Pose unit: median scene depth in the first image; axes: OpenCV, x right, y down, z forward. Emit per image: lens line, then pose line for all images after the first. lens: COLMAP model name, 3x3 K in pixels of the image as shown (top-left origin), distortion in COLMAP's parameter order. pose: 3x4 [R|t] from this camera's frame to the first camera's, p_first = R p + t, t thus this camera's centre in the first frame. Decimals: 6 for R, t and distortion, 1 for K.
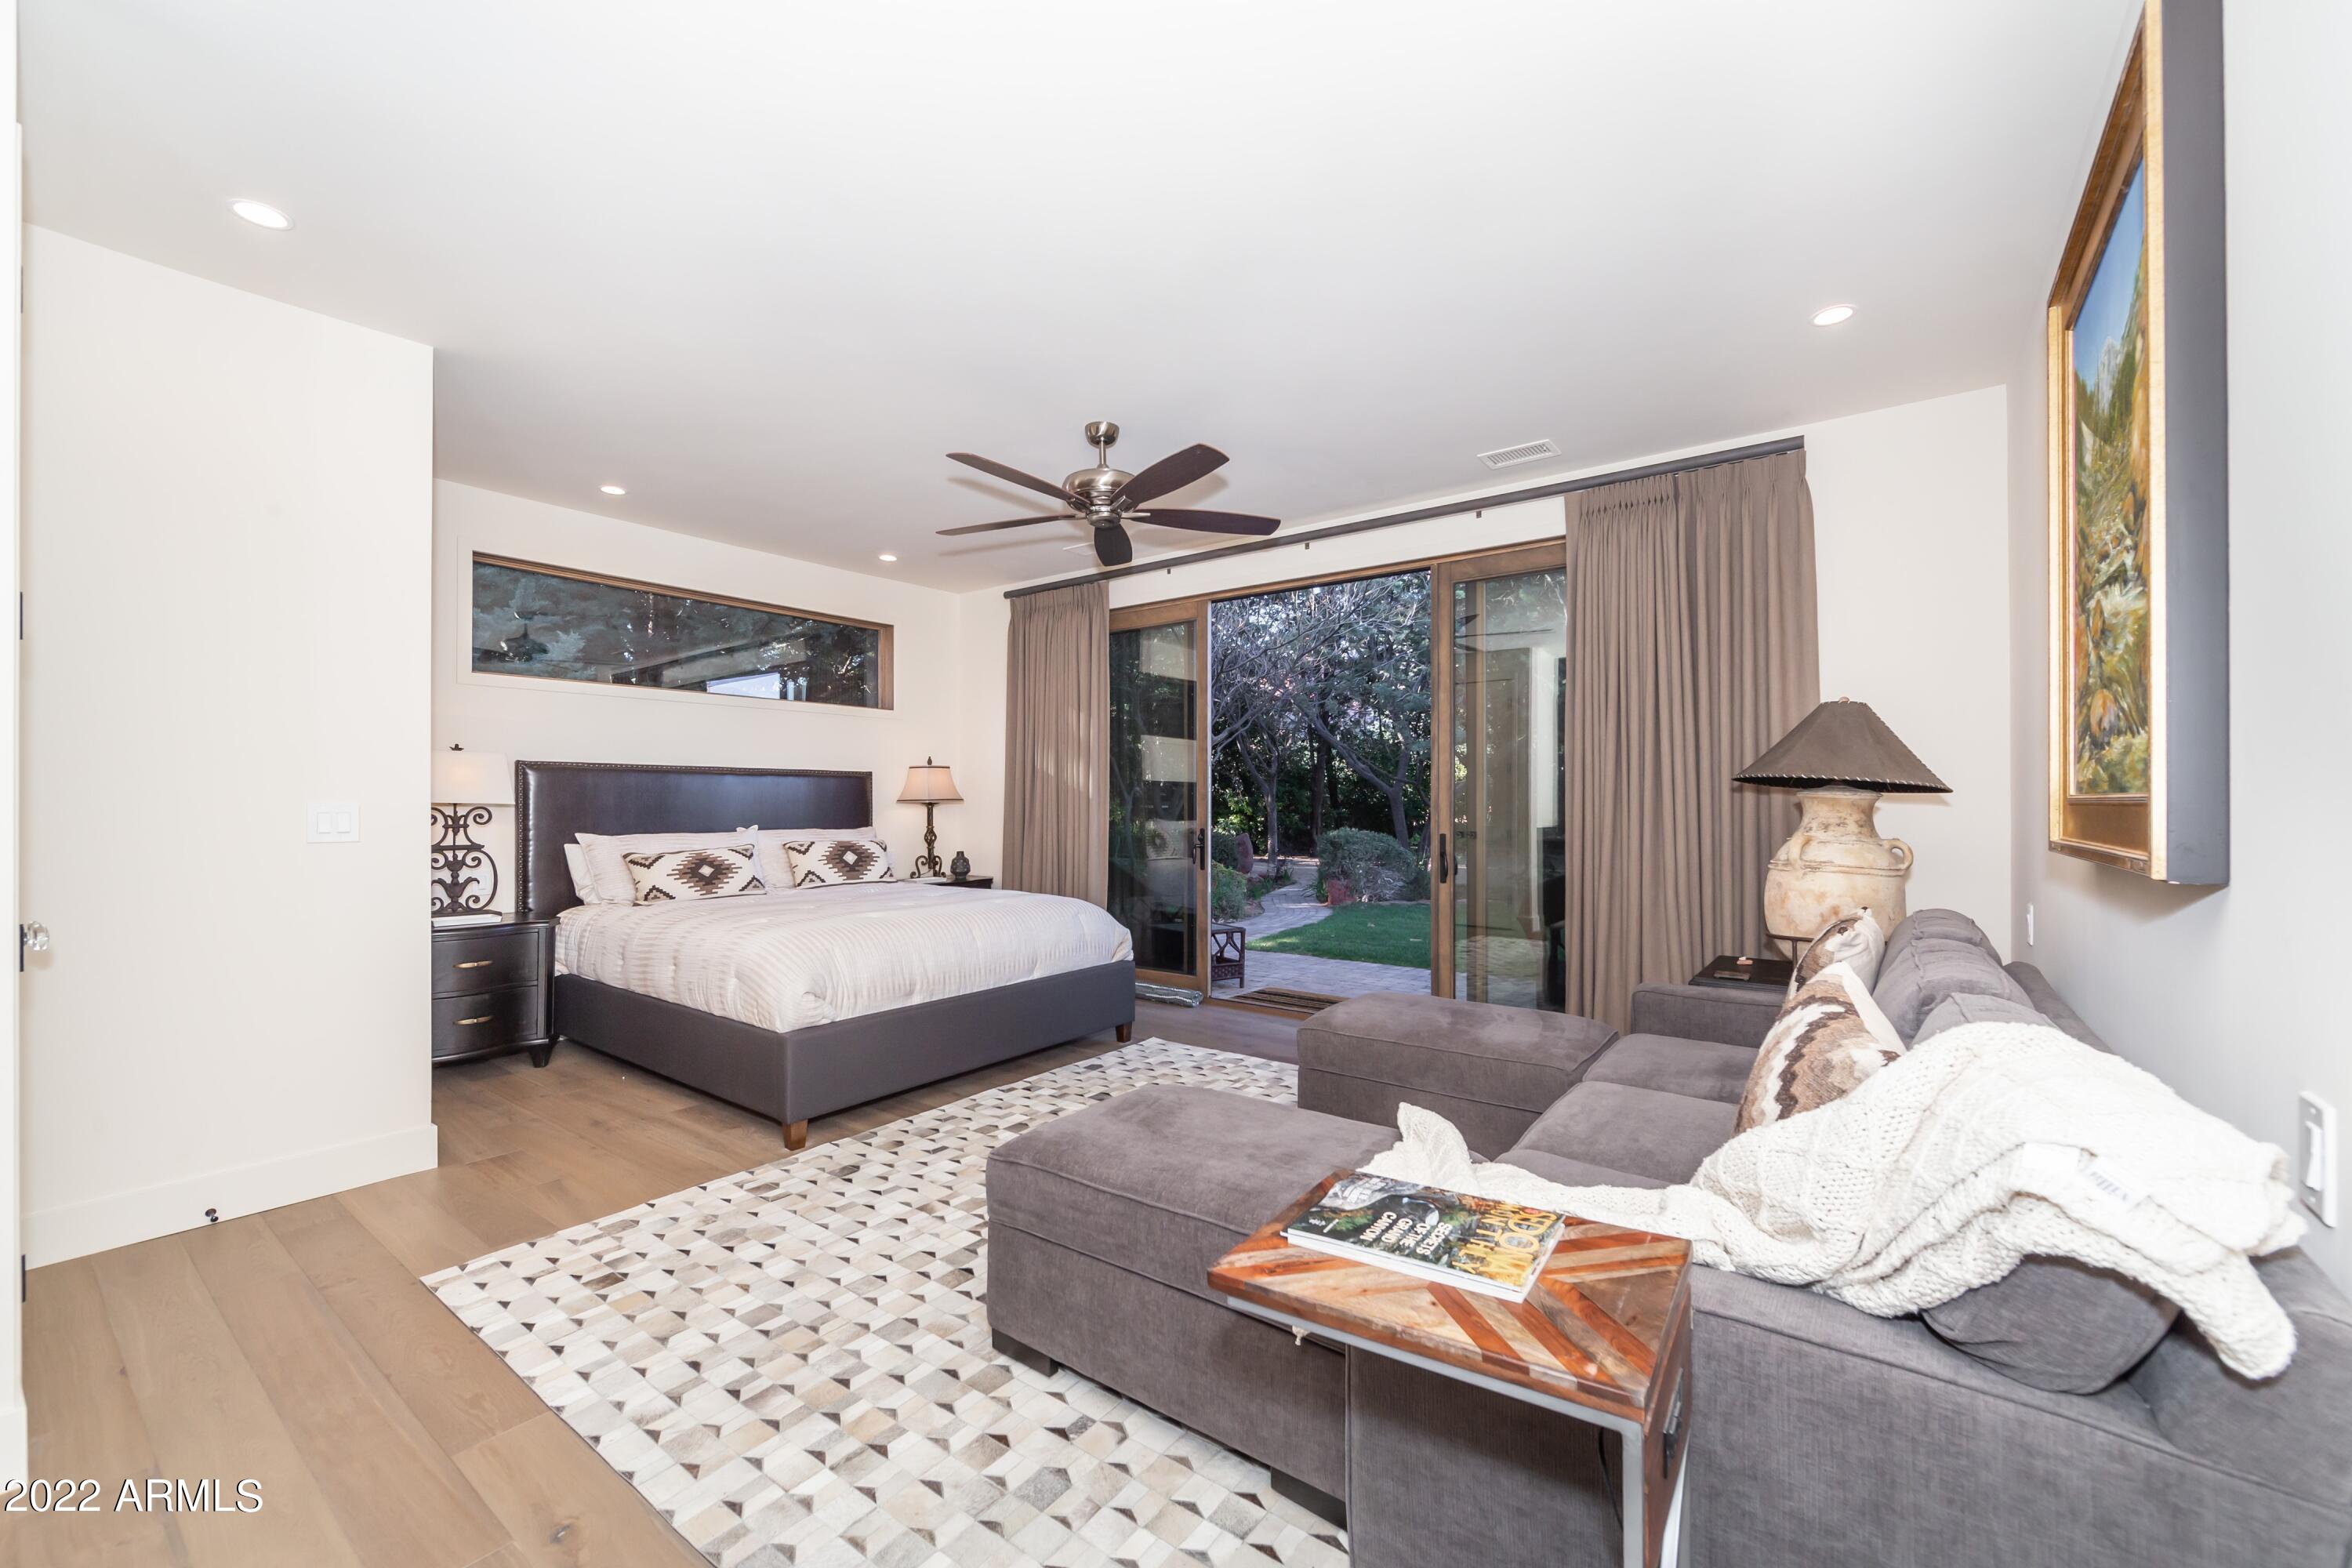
lens RADIAL K [[937.8, 0, 1177.1], [0, 937.8, 794.6], [0, 0, 1]] dist [0.001265, 0.000146]
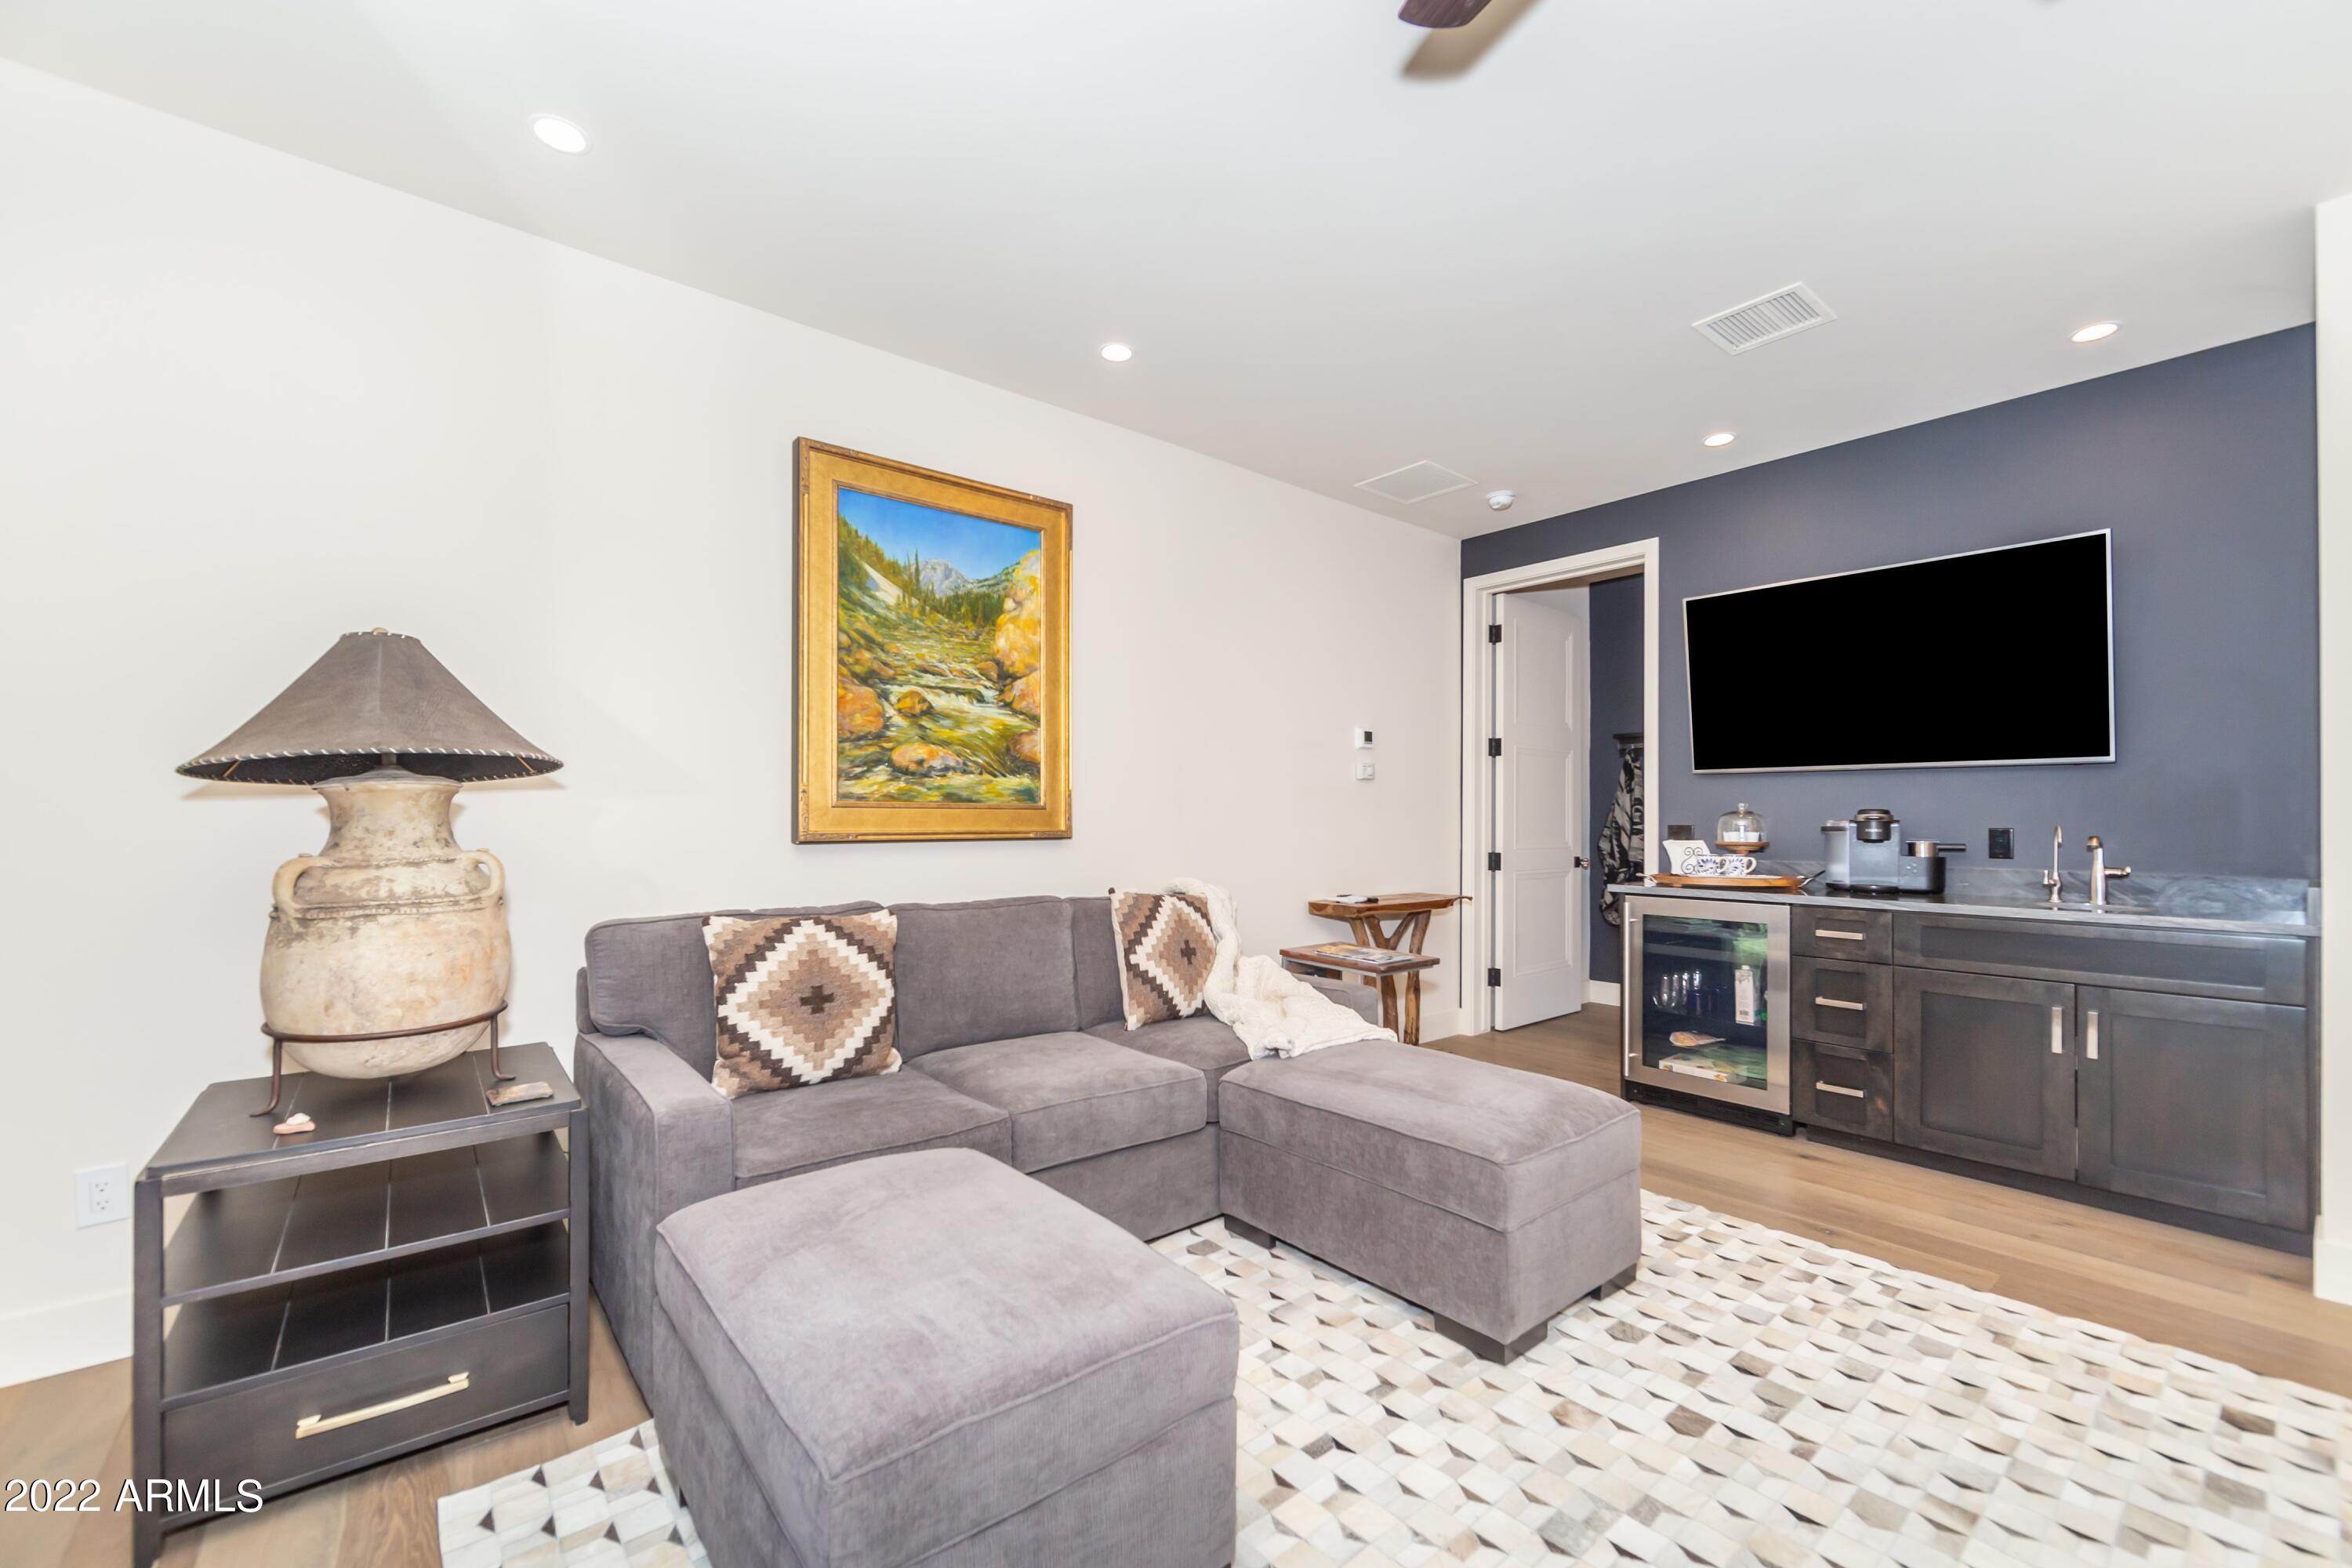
lens RADIAL K [[937.8, 0, 1176.0], [0, 937.8, 803.3], [0, 0, 1]] dist [0.001265, 0.000146]
pose [[-0.973486, -0.002682, 0.228731, 0.081749], [-0.007646, 0.999754, -0.020821, 0.028317], [-0.228619, -0.022017, -0.973267, 2.013970]]
